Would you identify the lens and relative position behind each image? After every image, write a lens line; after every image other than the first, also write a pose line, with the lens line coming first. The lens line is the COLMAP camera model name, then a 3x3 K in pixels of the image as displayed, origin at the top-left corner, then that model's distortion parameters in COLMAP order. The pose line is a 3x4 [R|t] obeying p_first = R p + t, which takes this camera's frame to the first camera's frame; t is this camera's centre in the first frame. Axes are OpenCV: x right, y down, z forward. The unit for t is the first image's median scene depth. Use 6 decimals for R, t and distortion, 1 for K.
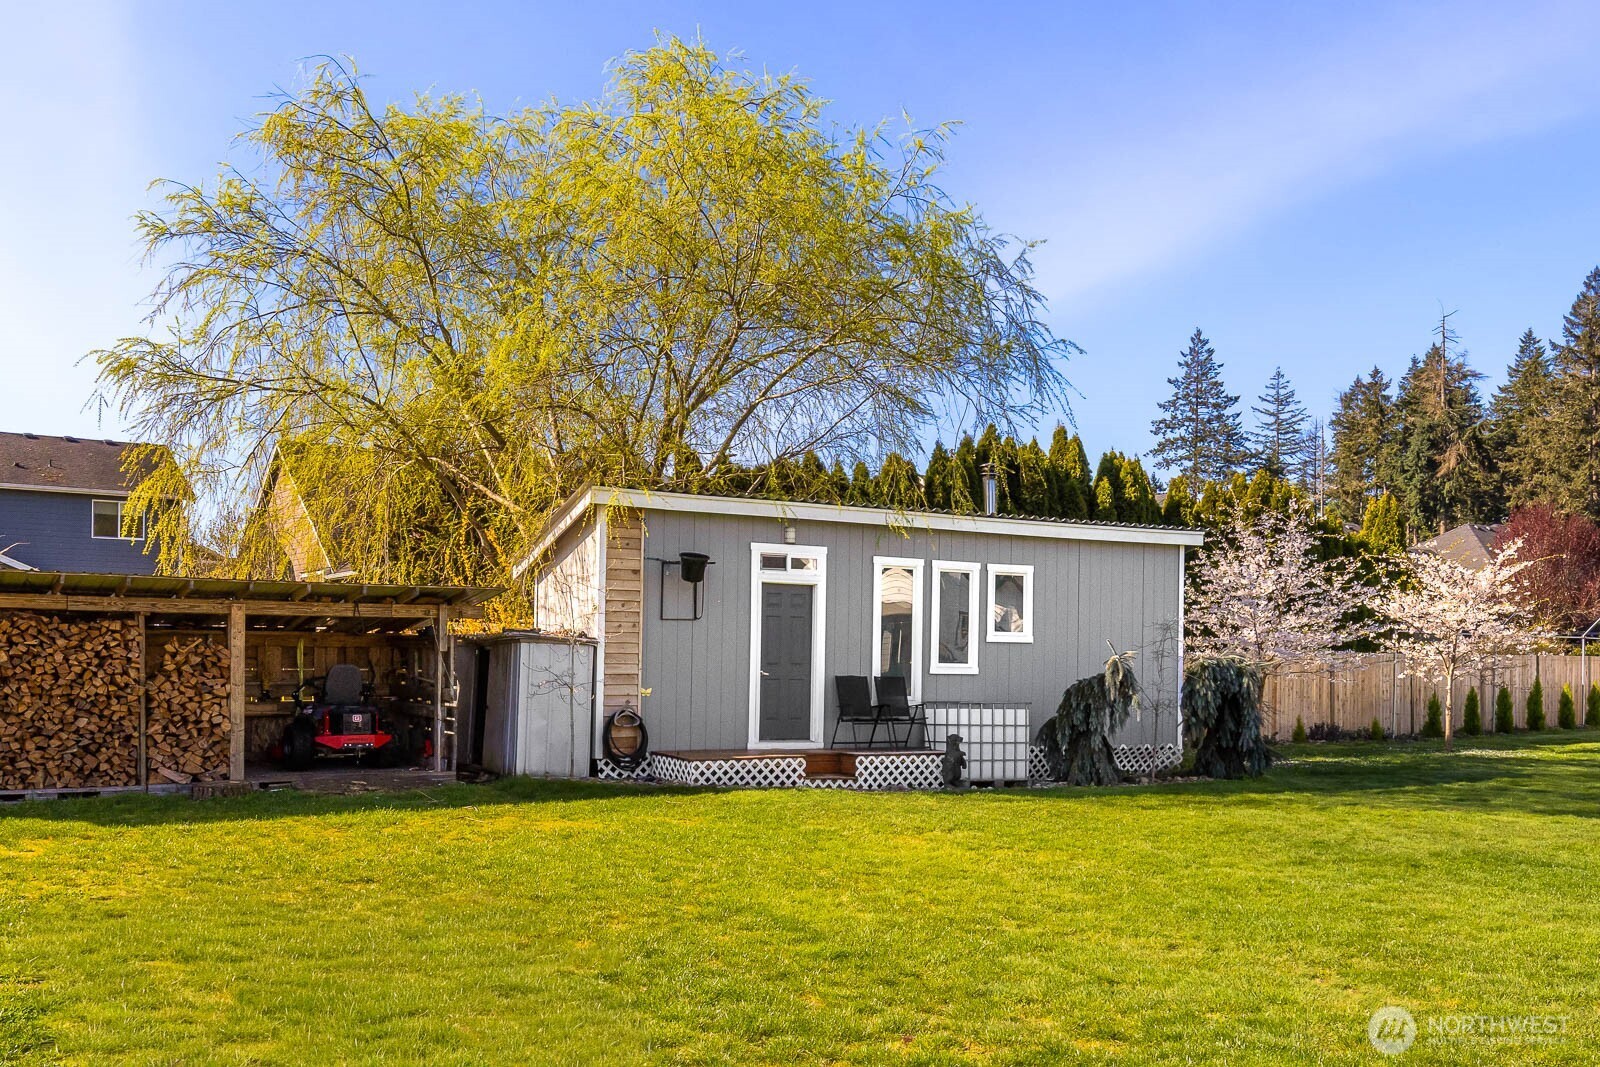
lens RADIAL K [[1419.8, 0, 800.0], [0, 1419.8, 533.5], [0, 0, 1]] dist [0.005313, -0.002252]
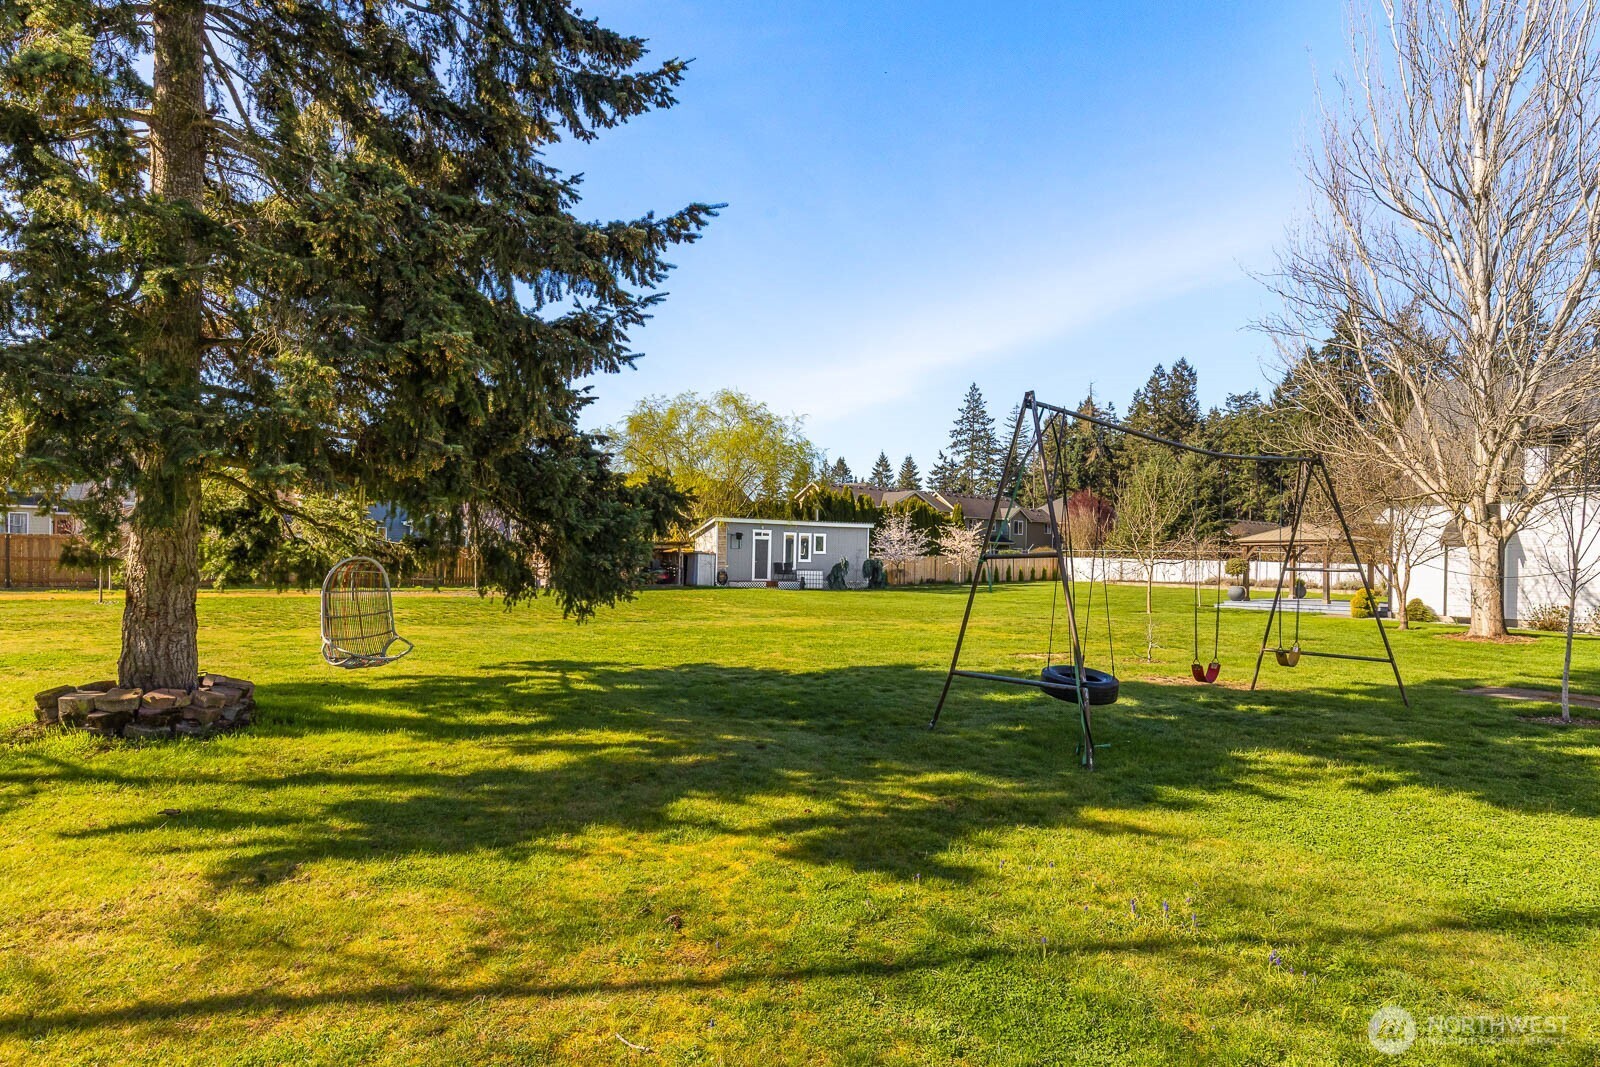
lens RADIAL K [[1419.8, 0, 800.0], [0, 1419.8, 533.5], [0, 0, 1]] dist [0.005313, -0.002252]
pose [[0.999567, 0.004197, 0.029133, -0.005582], [-0.006376, 0.997155, 0.075115, -0.091050], [-0.028735, -0.075268, 0.996749, -0.964743]]
